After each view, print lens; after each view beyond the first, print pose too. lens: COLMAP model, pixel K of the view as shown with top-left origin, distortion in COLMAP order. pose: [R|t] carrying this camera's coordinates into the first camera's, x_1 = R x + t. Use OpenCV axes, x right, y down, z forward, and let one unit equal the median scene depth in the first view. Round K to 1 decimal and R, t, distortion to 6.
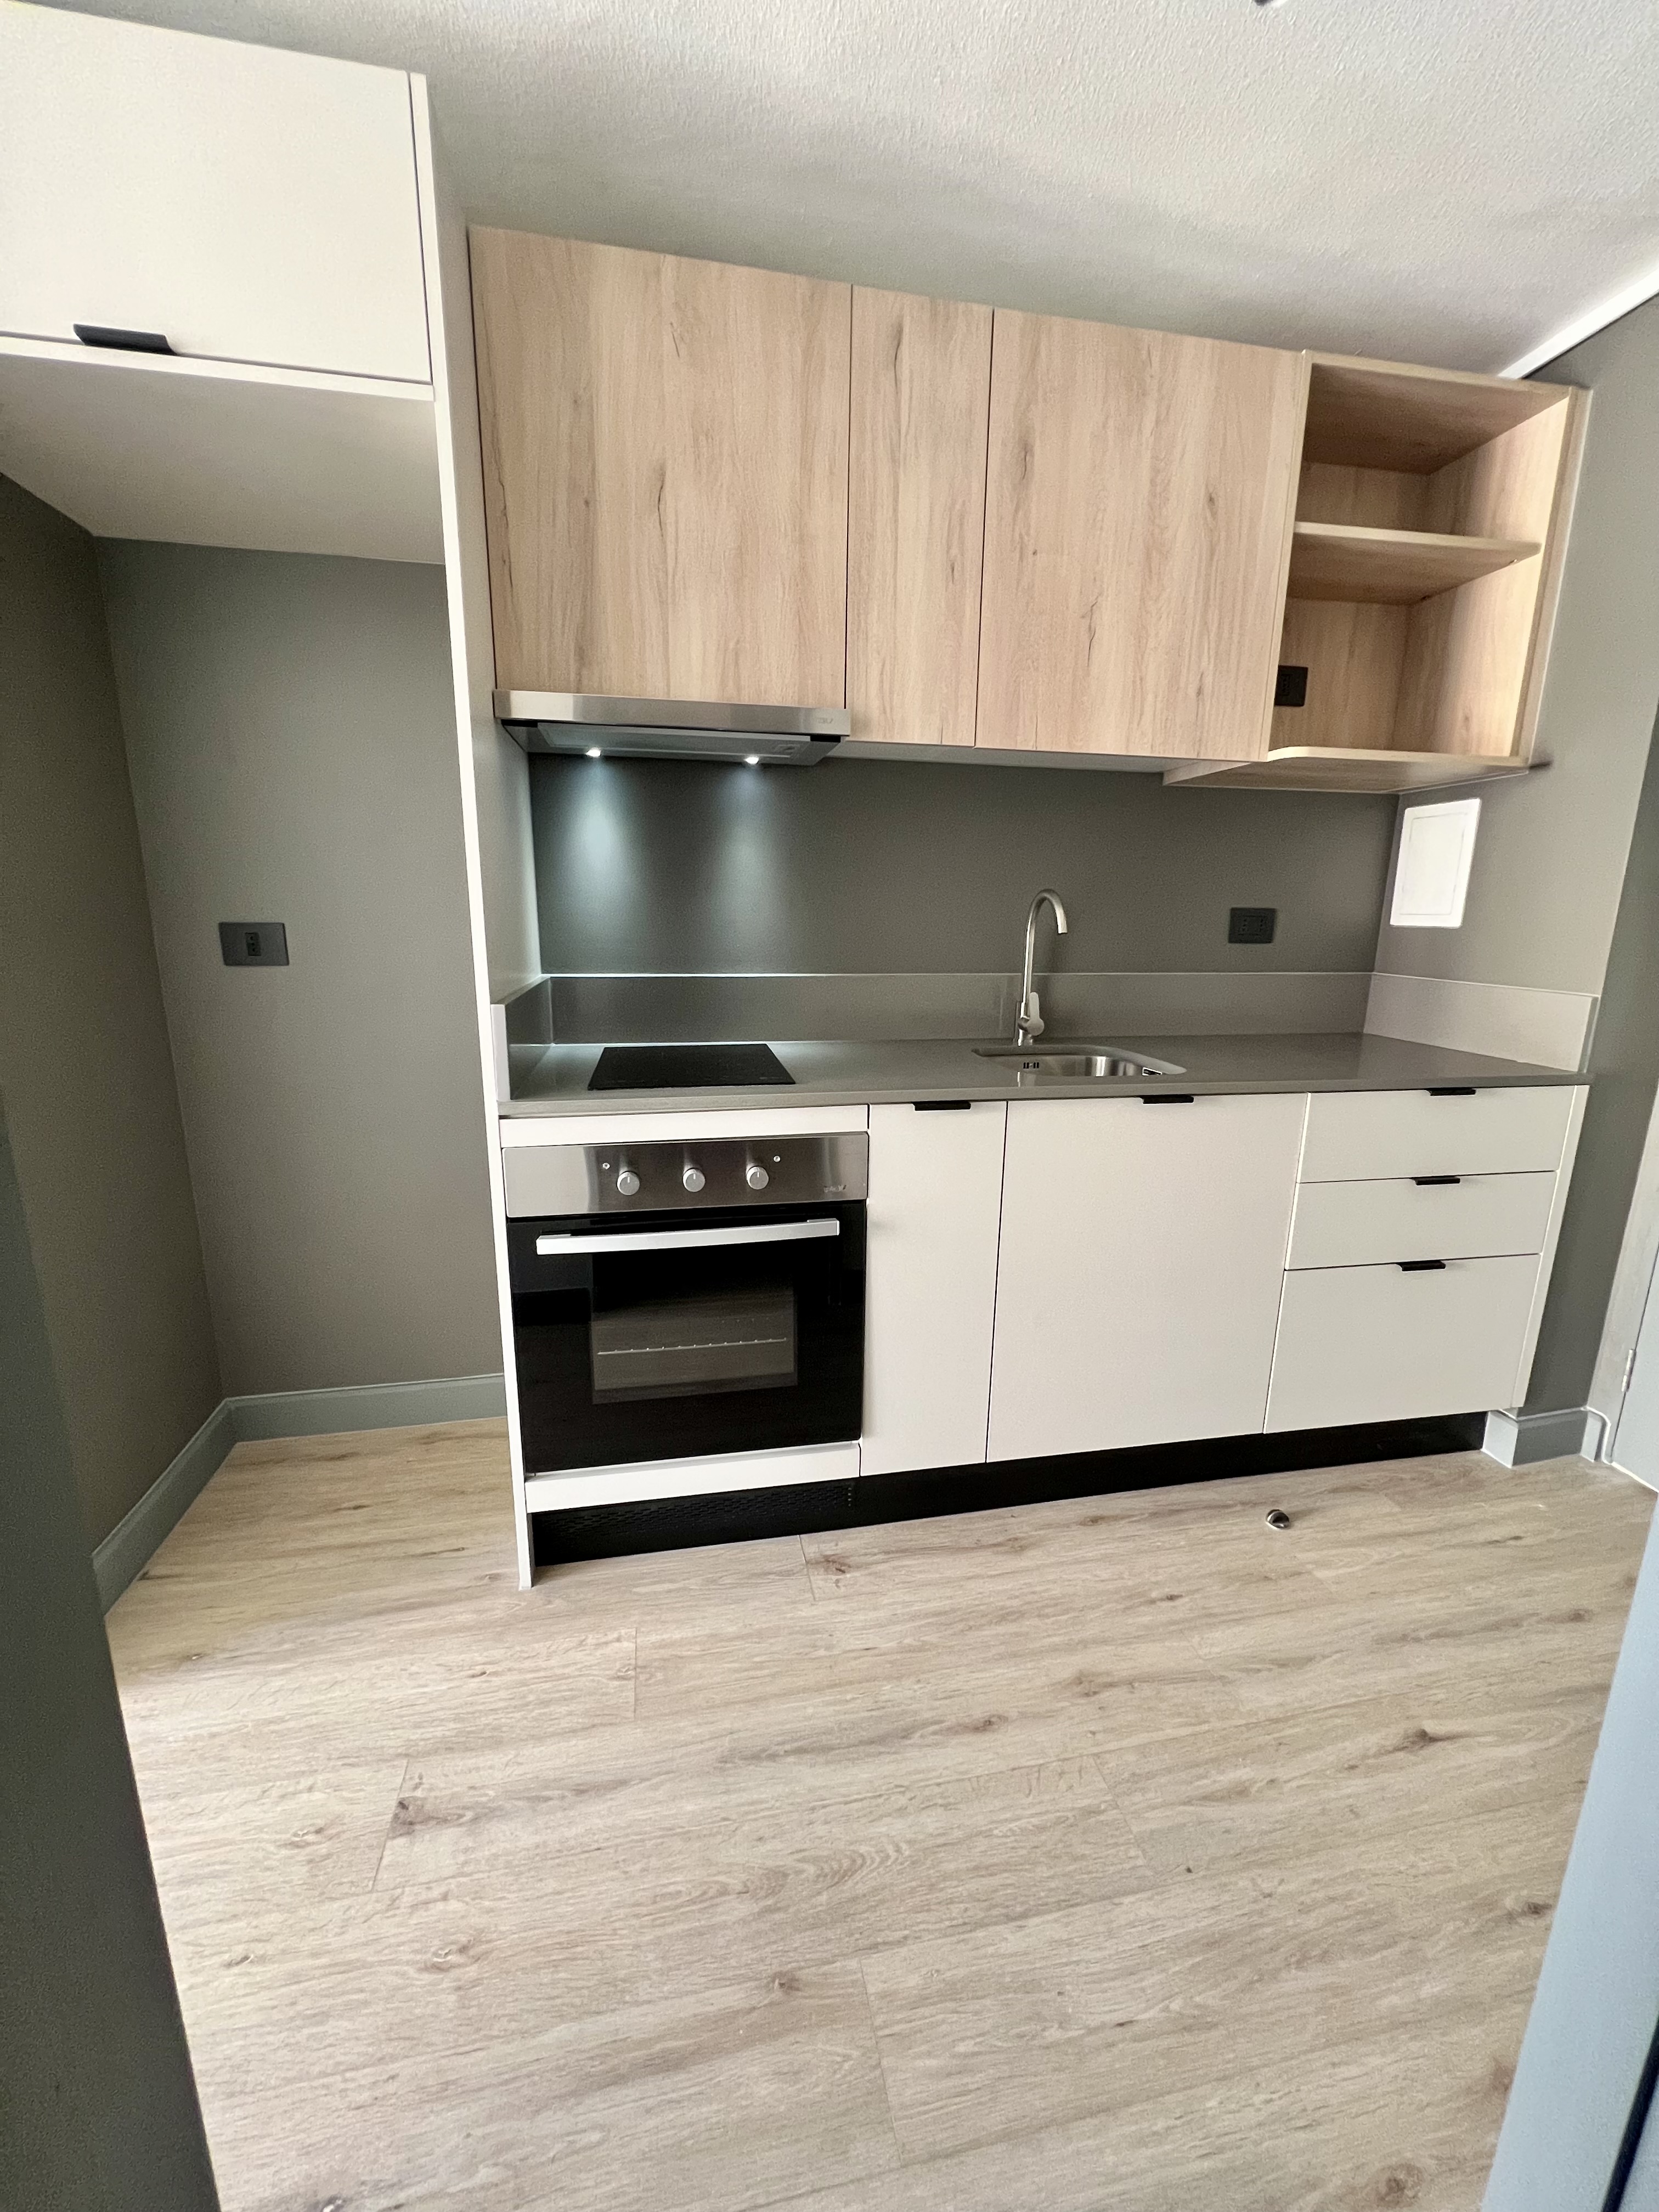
lens RADIAL K [[882.8, 0, 830.9], [0, 882.8, 1106.0], [0, 0, 1]] dist [-0.002655, 0.000585]
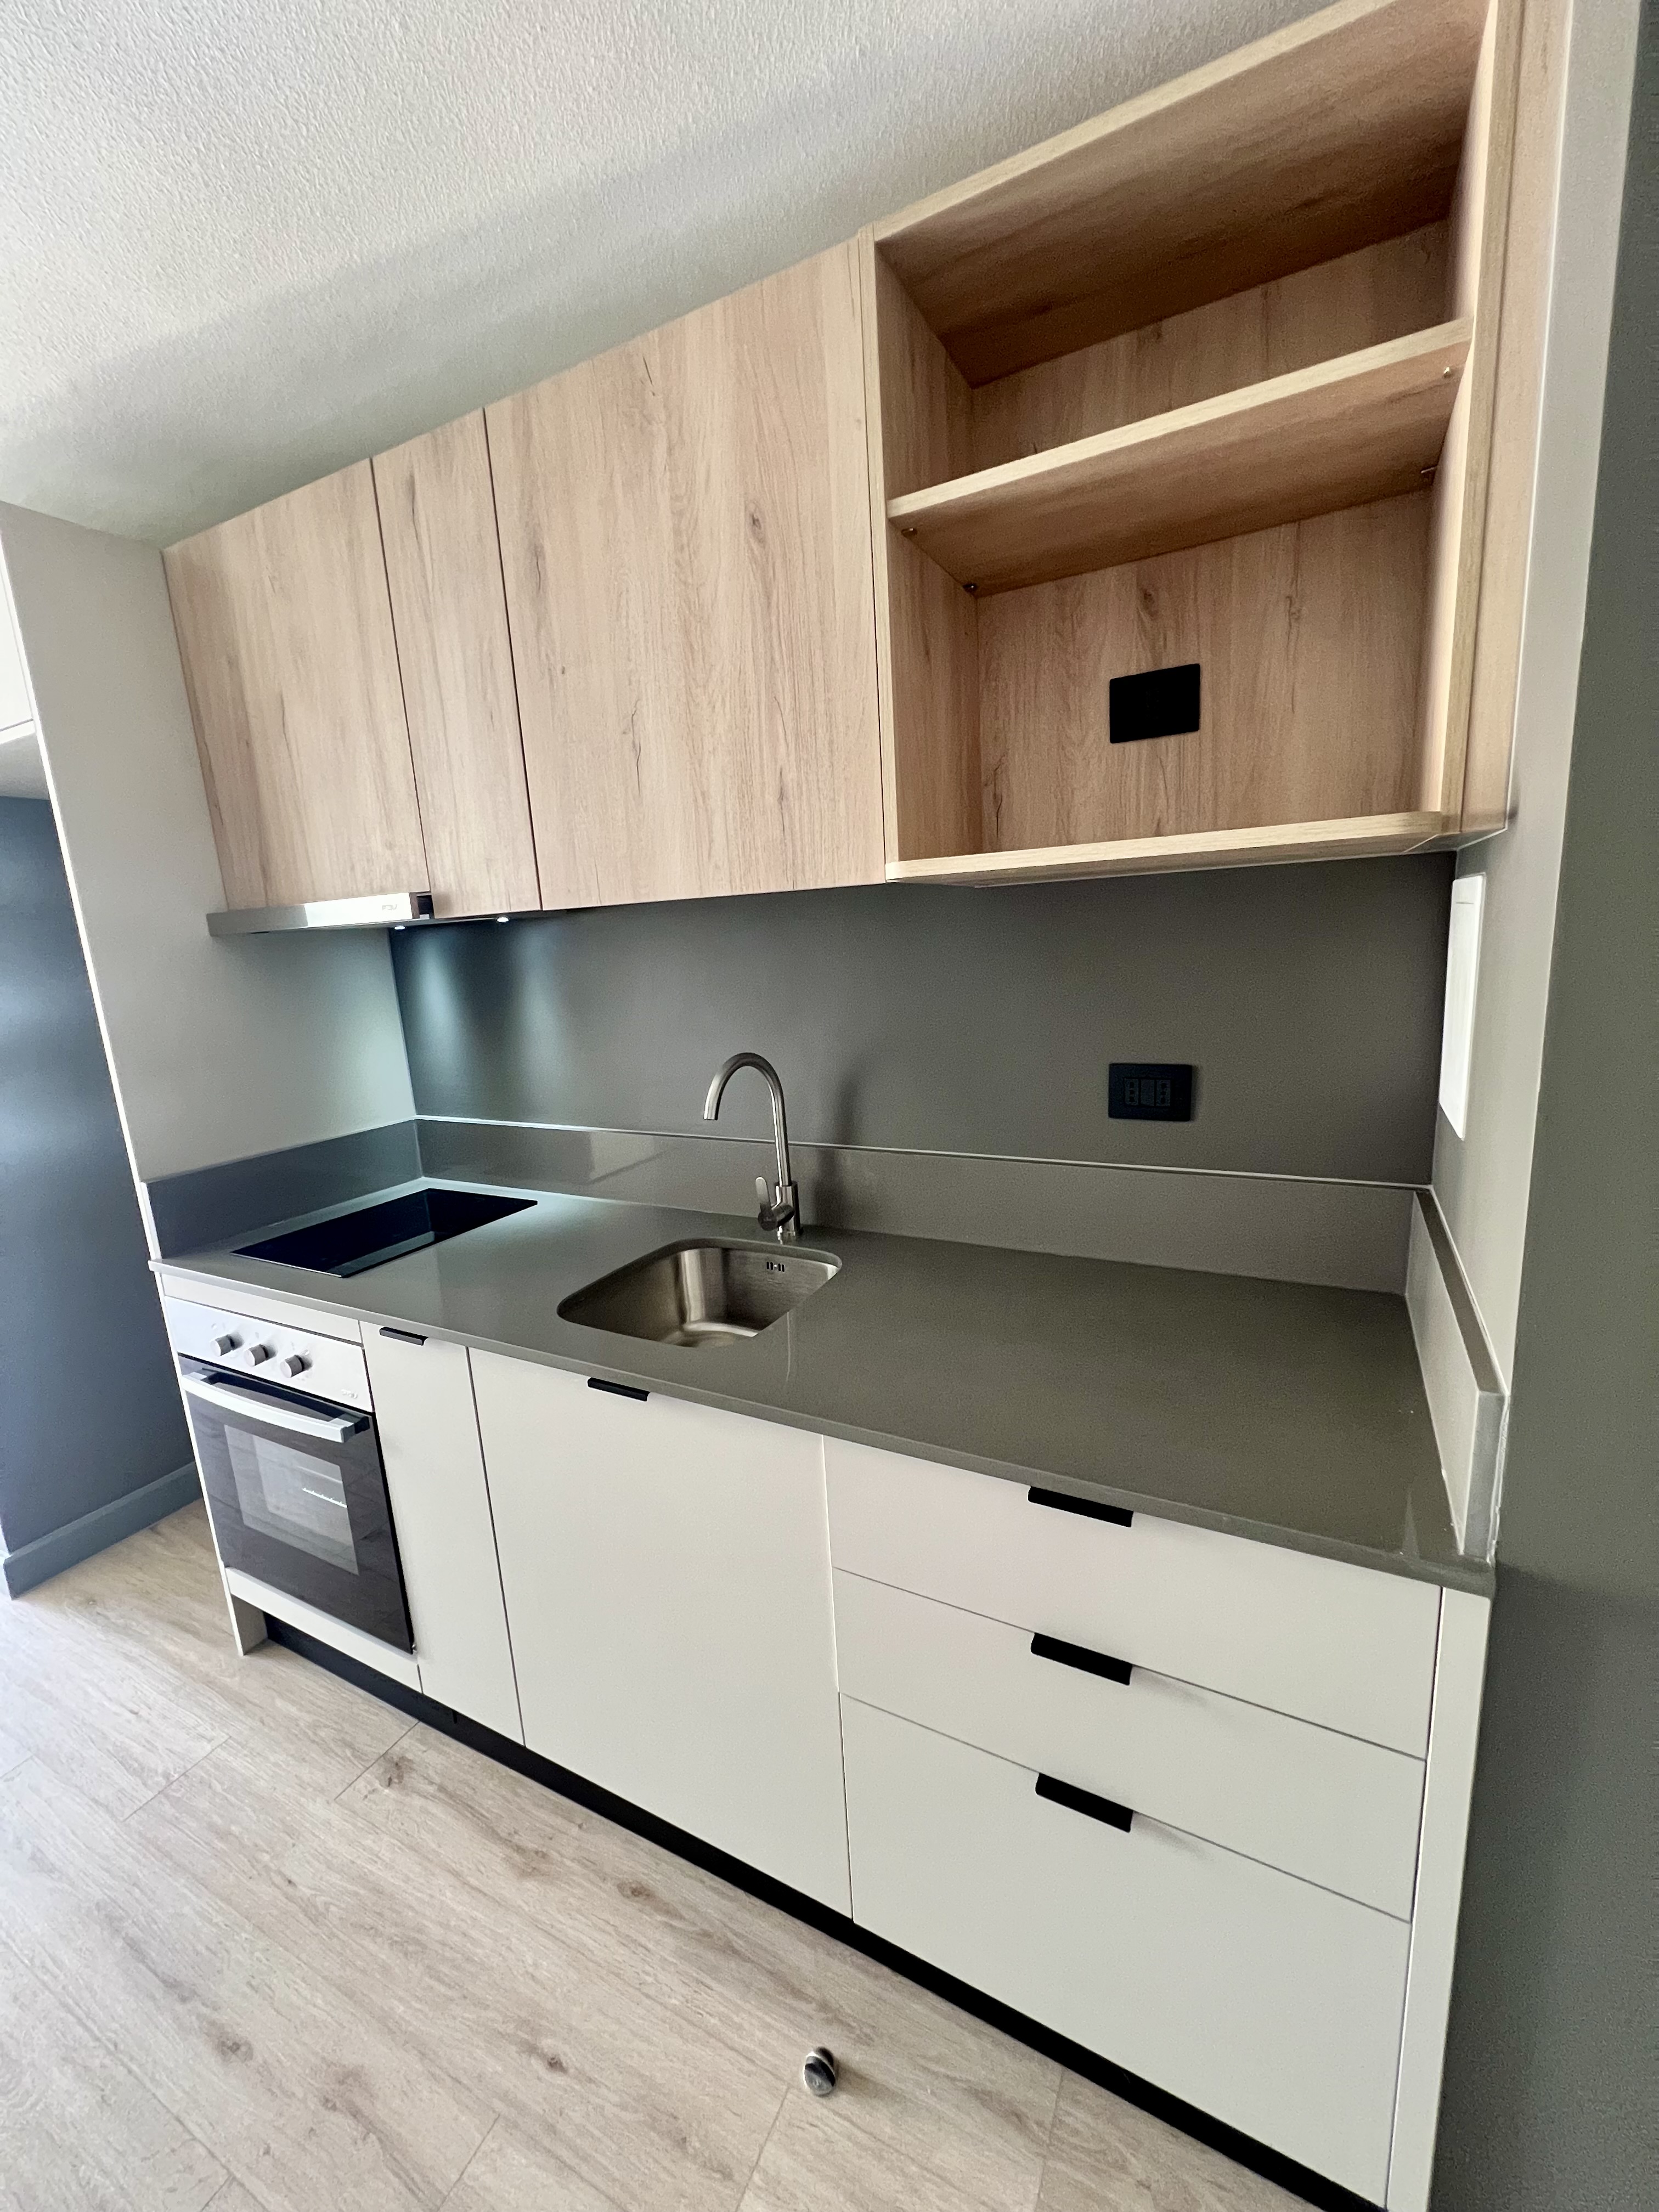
lens RADIAL K [[882.8, 0, 830.9], [0, 882.8, 1106.0], [0, 0, 1]] dist [-0.002655, 0.000585]
pose [[0.782617, 0.066775, -0.618911, 0.994660], [-0.071039, 0.997315, 0.017772, -0.276136], [0.618437, 0.030058, 0.785260, 0.556592]]
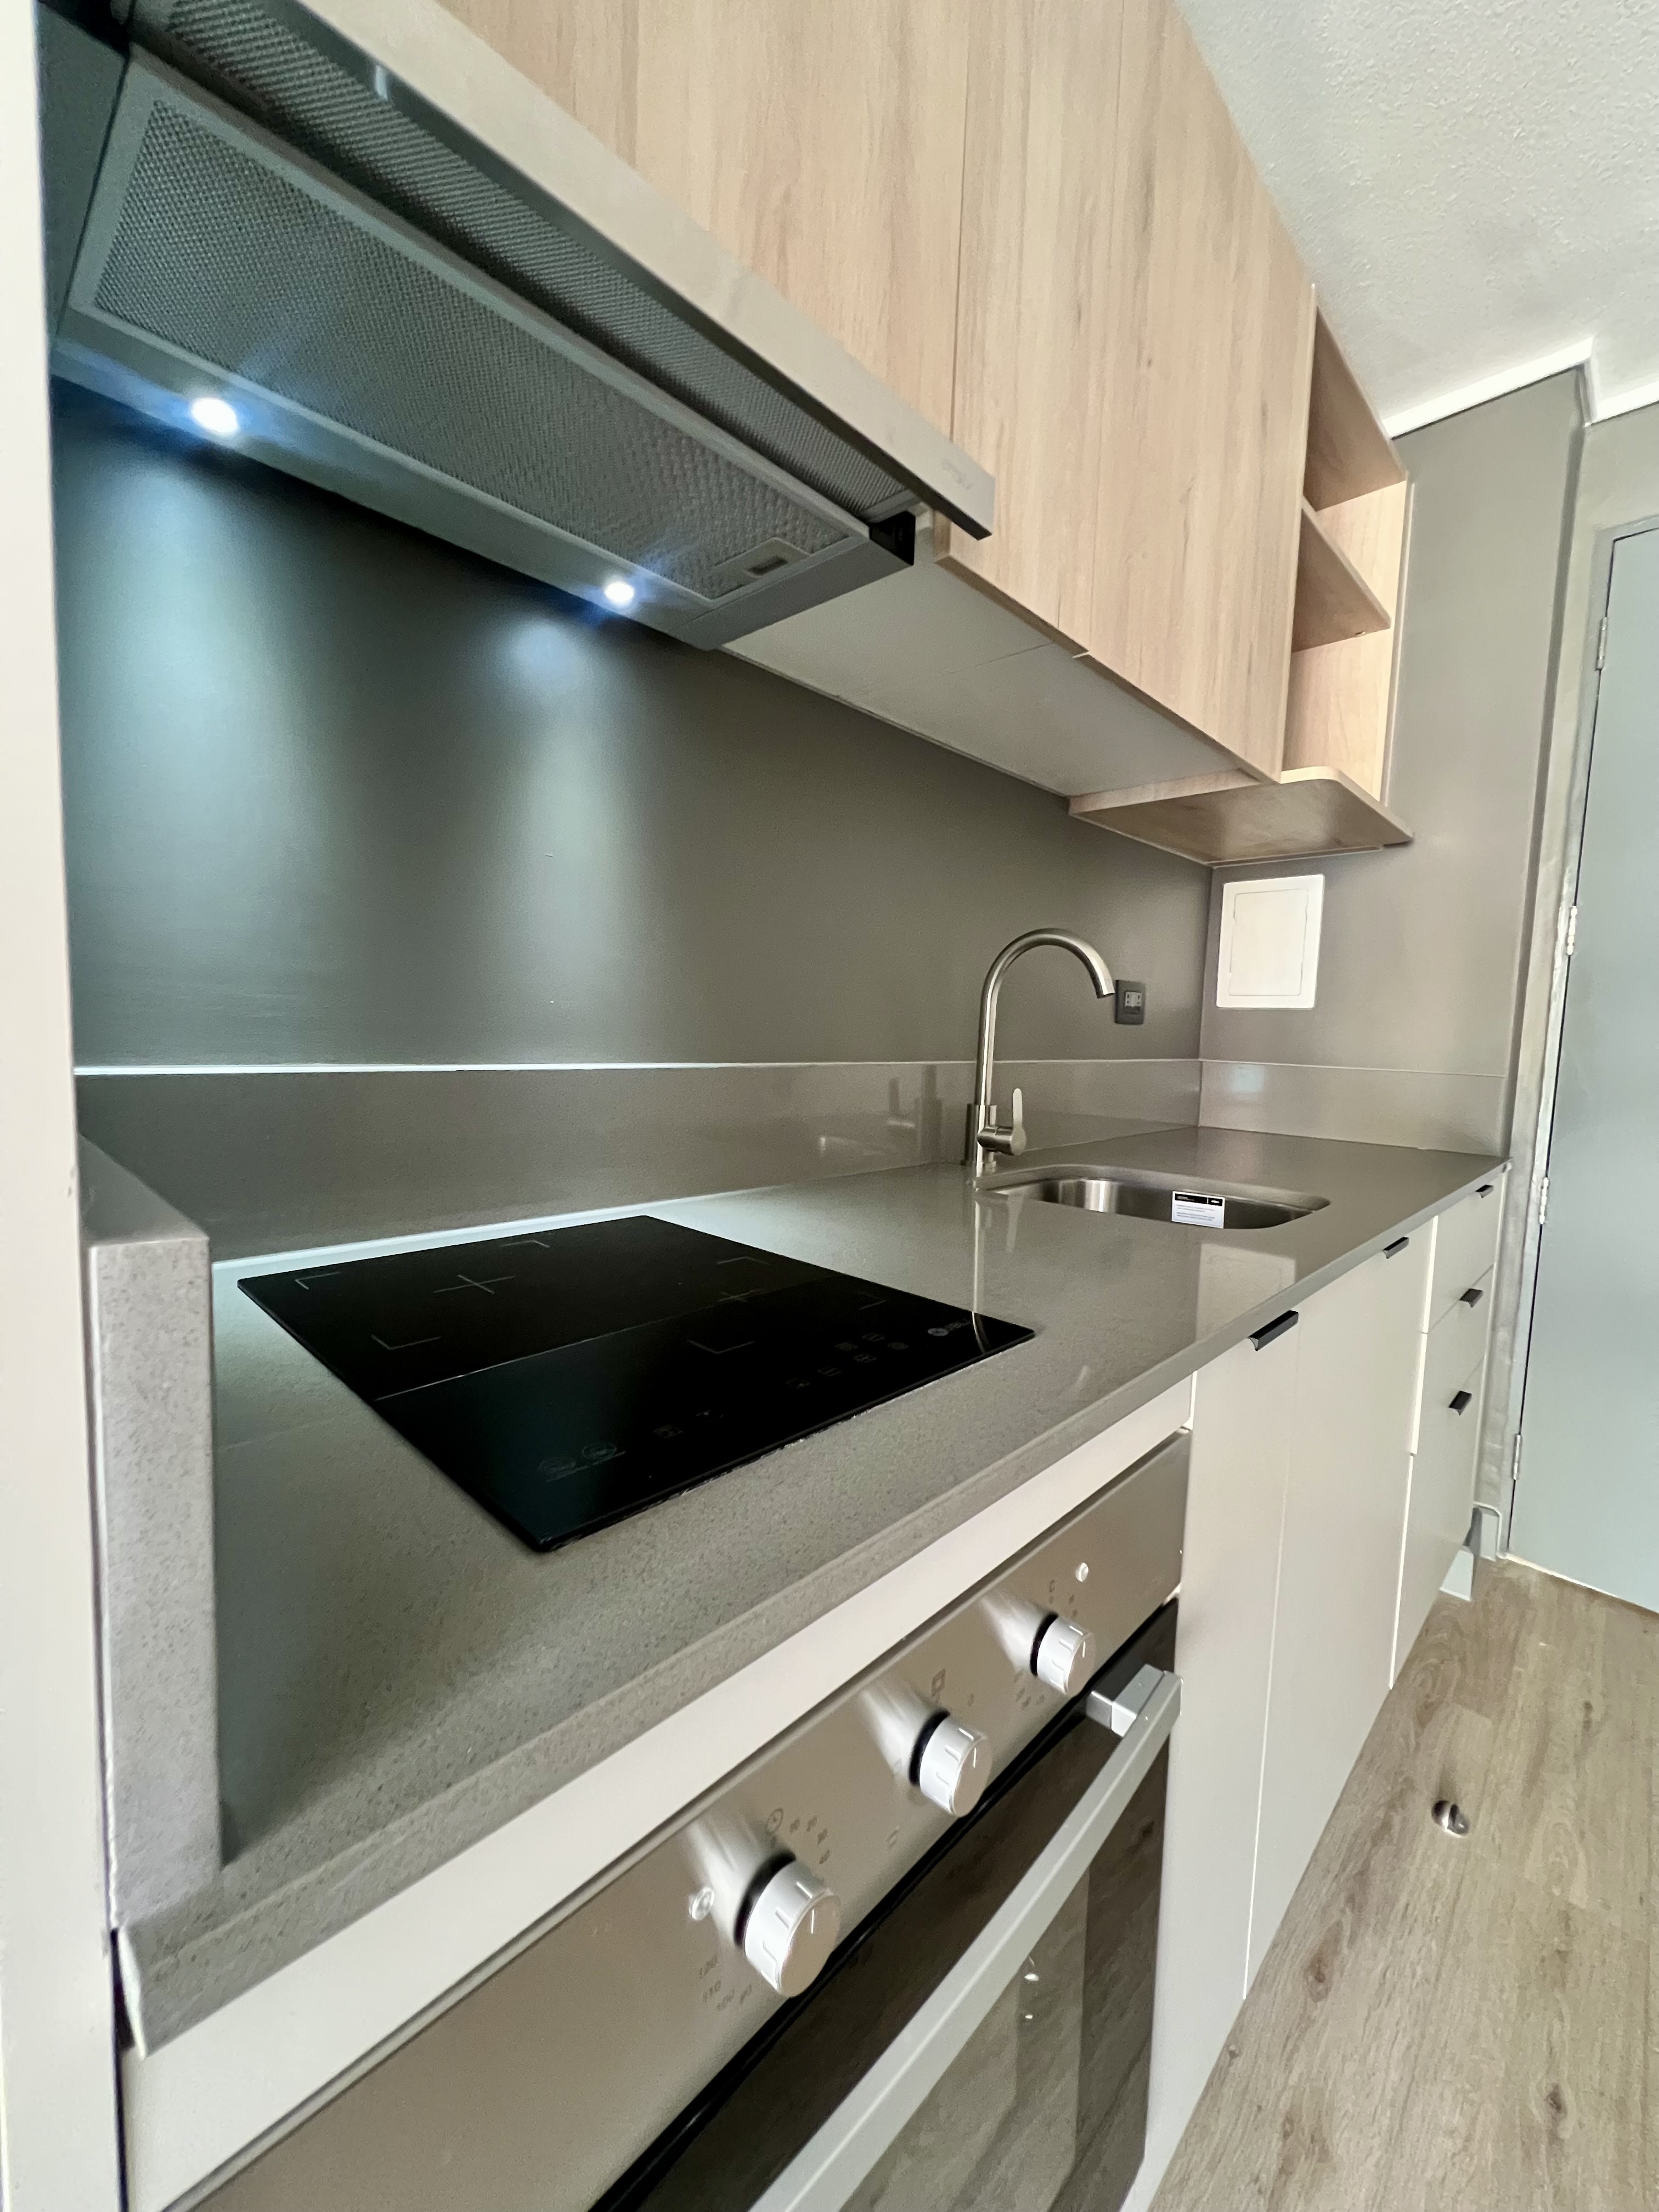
lens RADIAL K [[882.8, 0, 830.9], [0, 882.8, 1106.0], [0, 0, 1]] dist [-0.002655, 0.000585]
pose [[0.815754, -0.036091, 0.577272, -0.328015], [0.103278, 0.991101, -0.083980, -0.100868], [-0.569104, 0.128126, 0.812222, 0.734591]]
